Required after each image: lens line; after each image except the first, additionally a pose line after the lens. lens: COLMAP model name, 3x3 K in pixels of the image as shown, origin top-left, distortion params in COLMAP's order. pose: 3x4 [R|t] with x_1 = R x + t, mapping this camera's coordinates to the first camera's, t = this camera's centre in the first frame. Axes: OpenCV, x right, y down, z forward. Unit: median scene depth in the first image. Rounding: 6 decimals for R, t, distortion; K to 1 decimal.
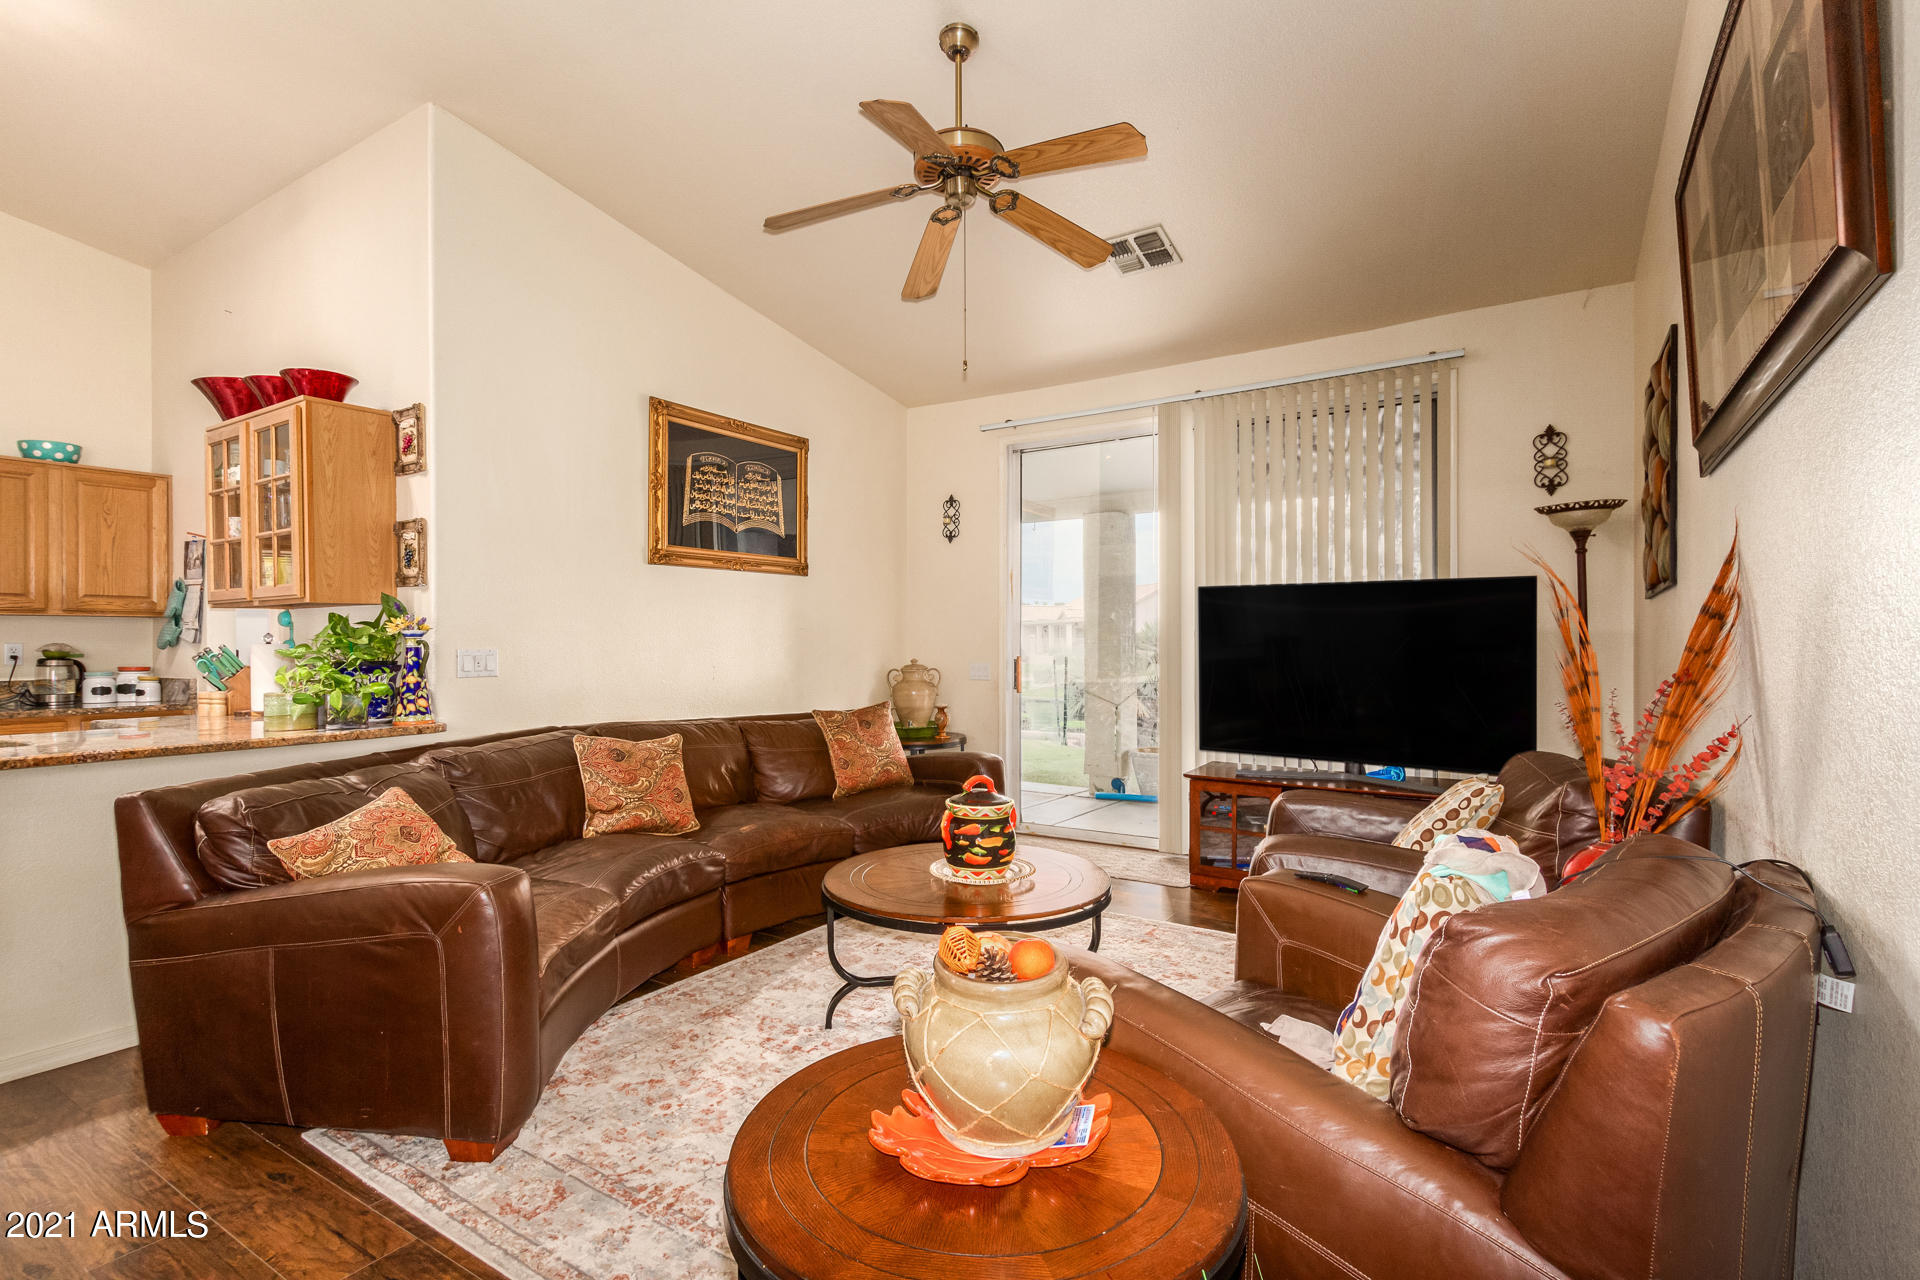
lens RADIAL K [[891.6, 0, 960.0], [0, 891.6, 640.0], [0, 0, 1]] dist [0.014630, -0.007137]
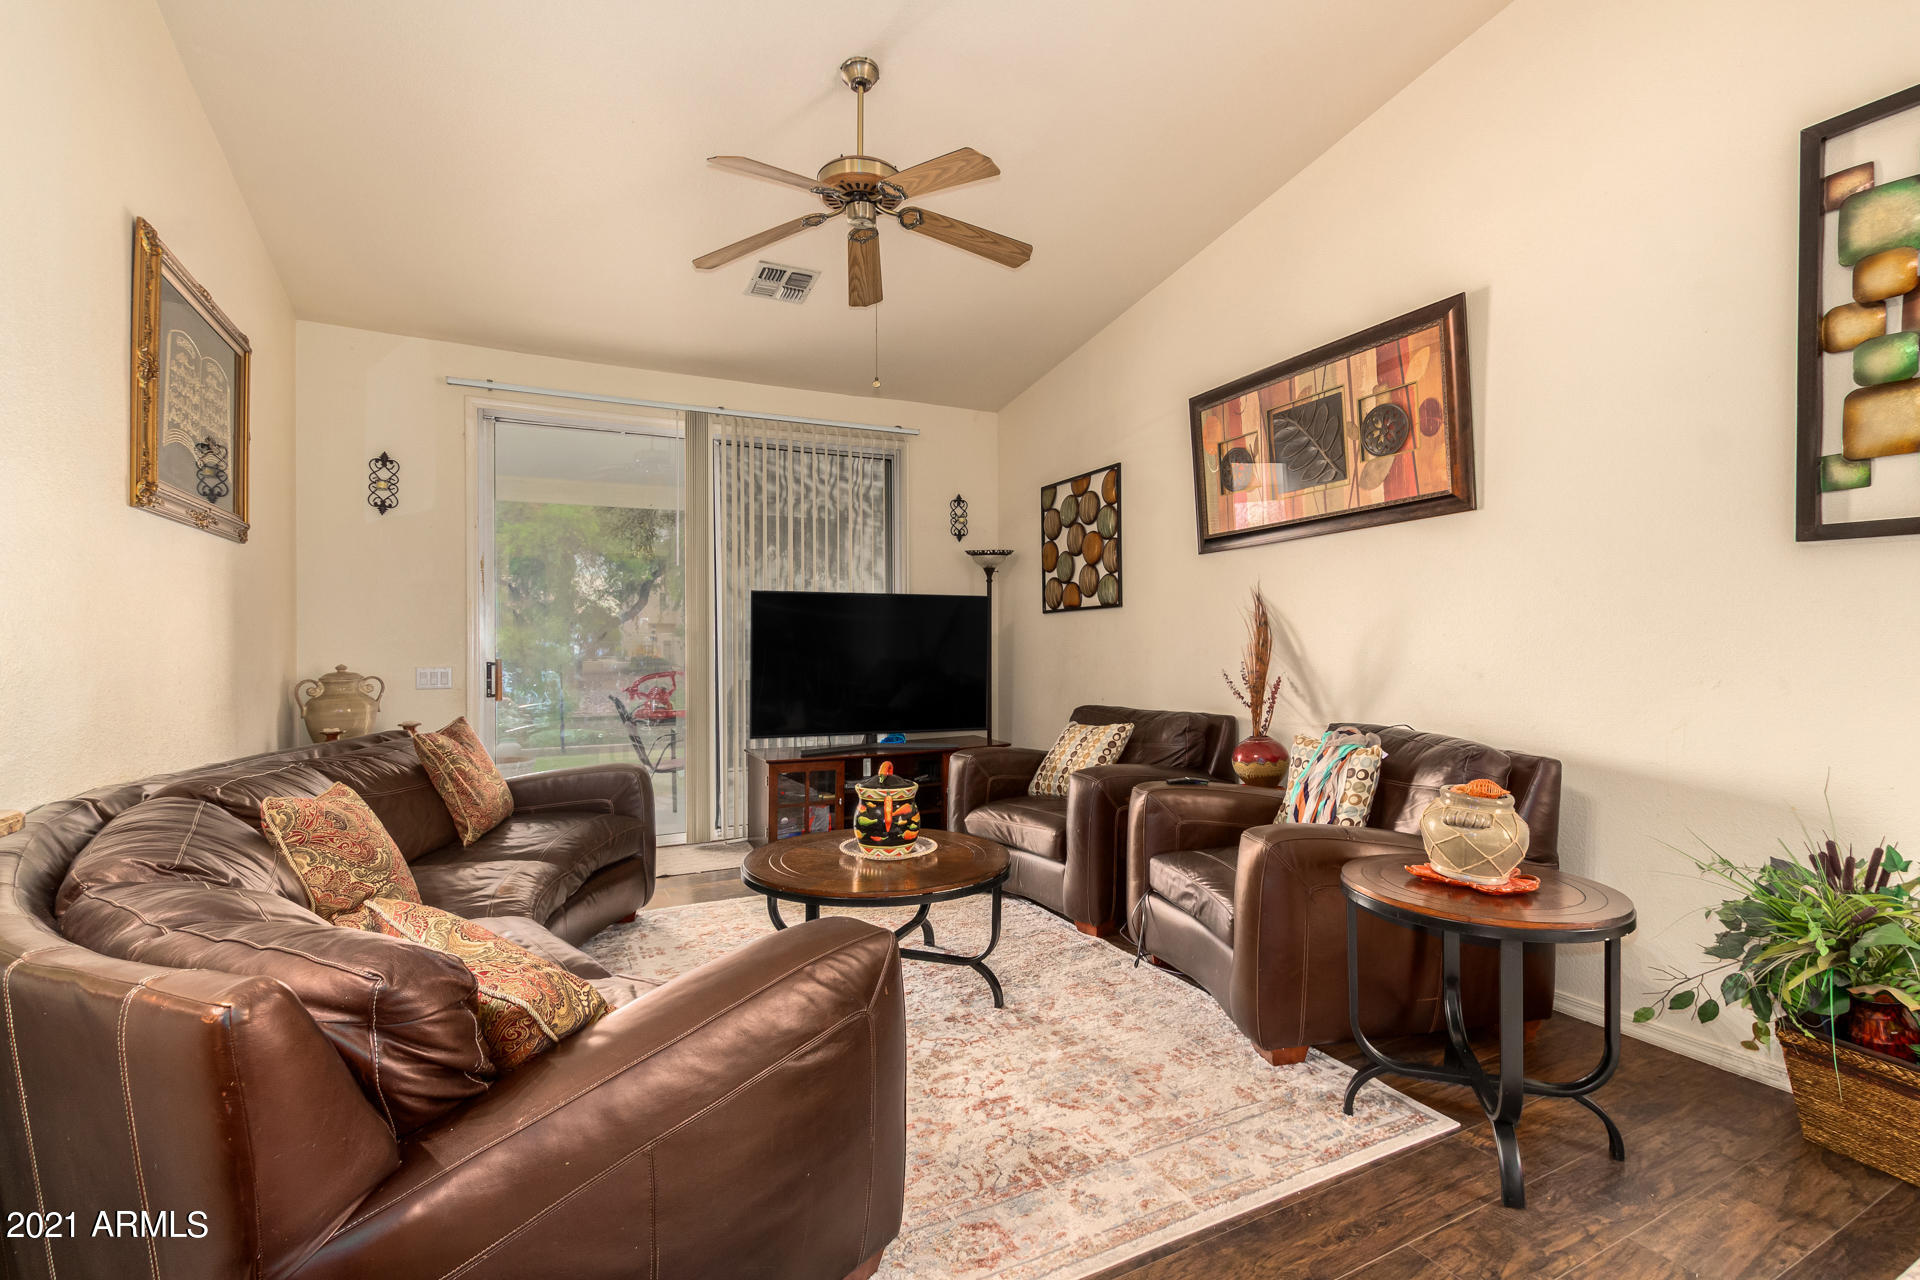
lens RADIAL K [[861.3, 0, 968.1], [0, 861.3, 635.9], [0, 0, 1]] dist [0.009858, -0.000848]
pose [[0.507969, 0.004204, 0.861365, -0.518803], [0.003199, 0.999972, -0.006767, 0.004387], [-0.861369, 0.006194, 0.507942, 0.237921]]
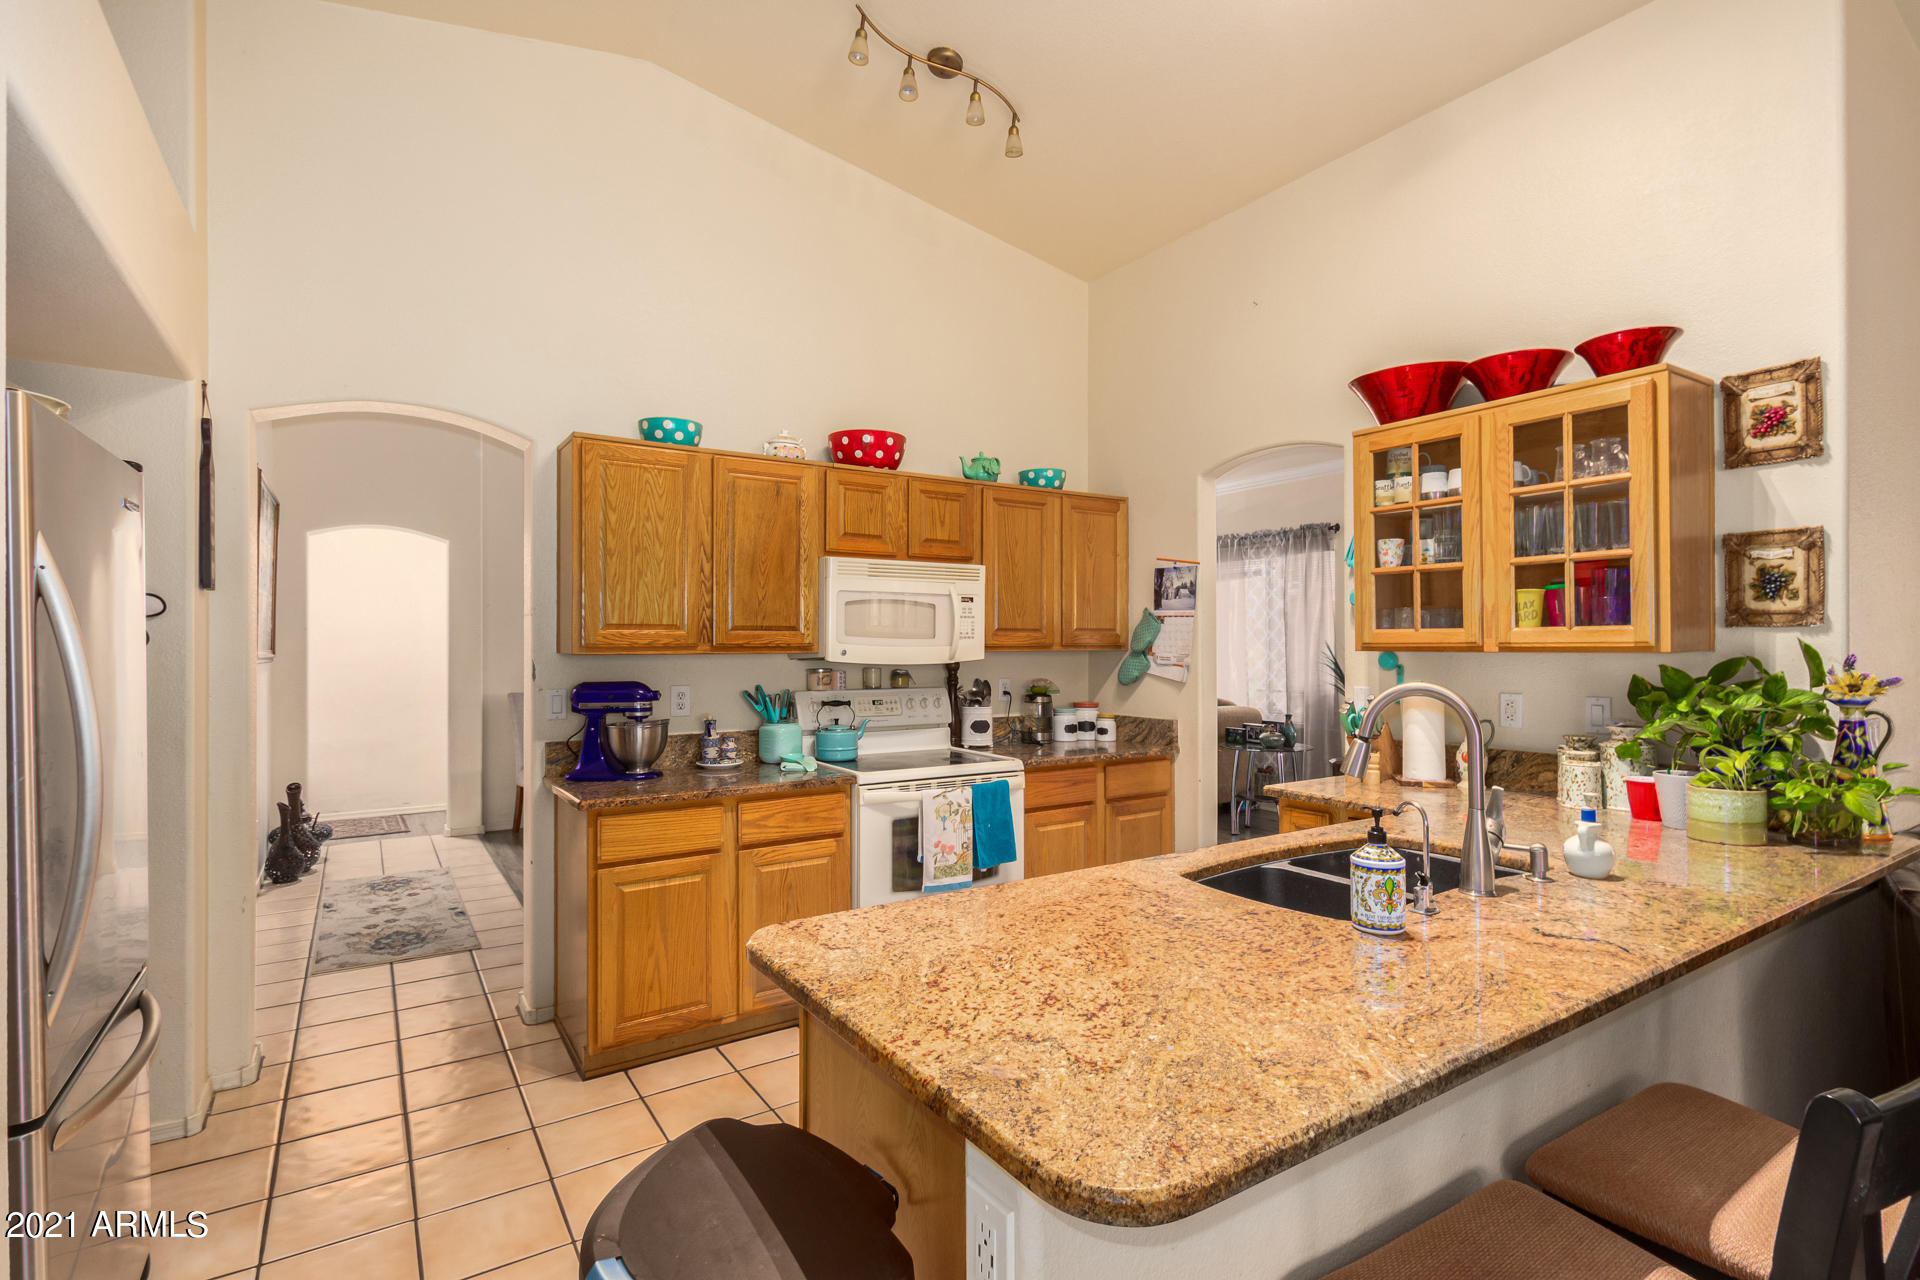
lens RADIAL K [[914.7, 0, 971.0], [0, 914.7, 636.6], [0, 0, 1]] dist [0.011943, -0.000231]
pose [[0.913135, -0.000512, -0.407657, -0.699956], [-0.002158, 0.999979, -0.006088, -0.036735], [0.407652, 0.006439, 0.913115, 0.077588]]
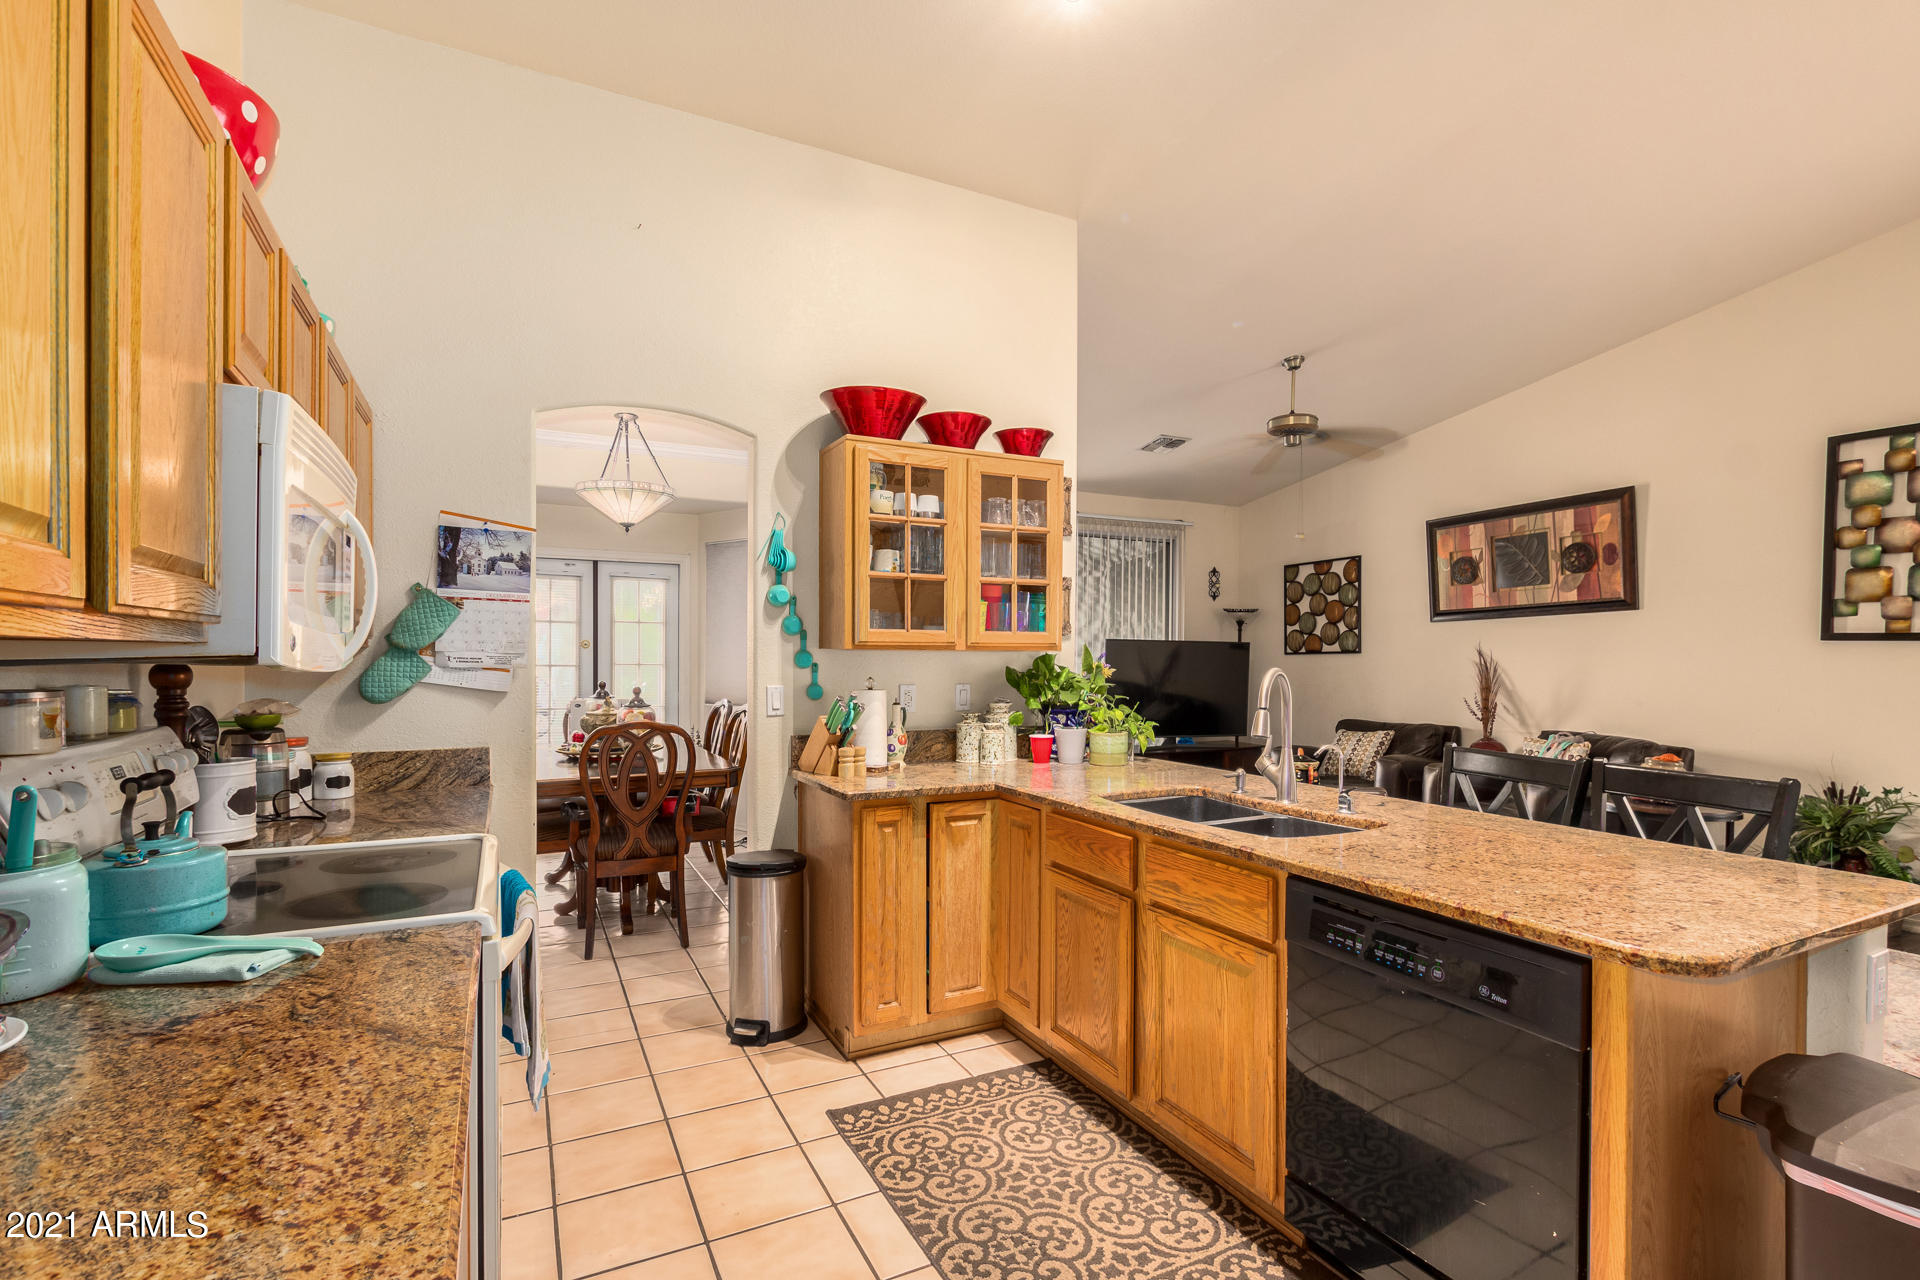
lens RADIAL K [[888.9, 0, 958.5], [0, 888.9, 664.3], [0, 0, 1]] dist [0.013297, -0.000371]
pose [[0.513447, -0.002309, 0.858118, -1.286894], [-0.007646, 0.999944, 0.007266, -0.024082], [-0.858087, -0.010292, 0.513401, 0.410576]]
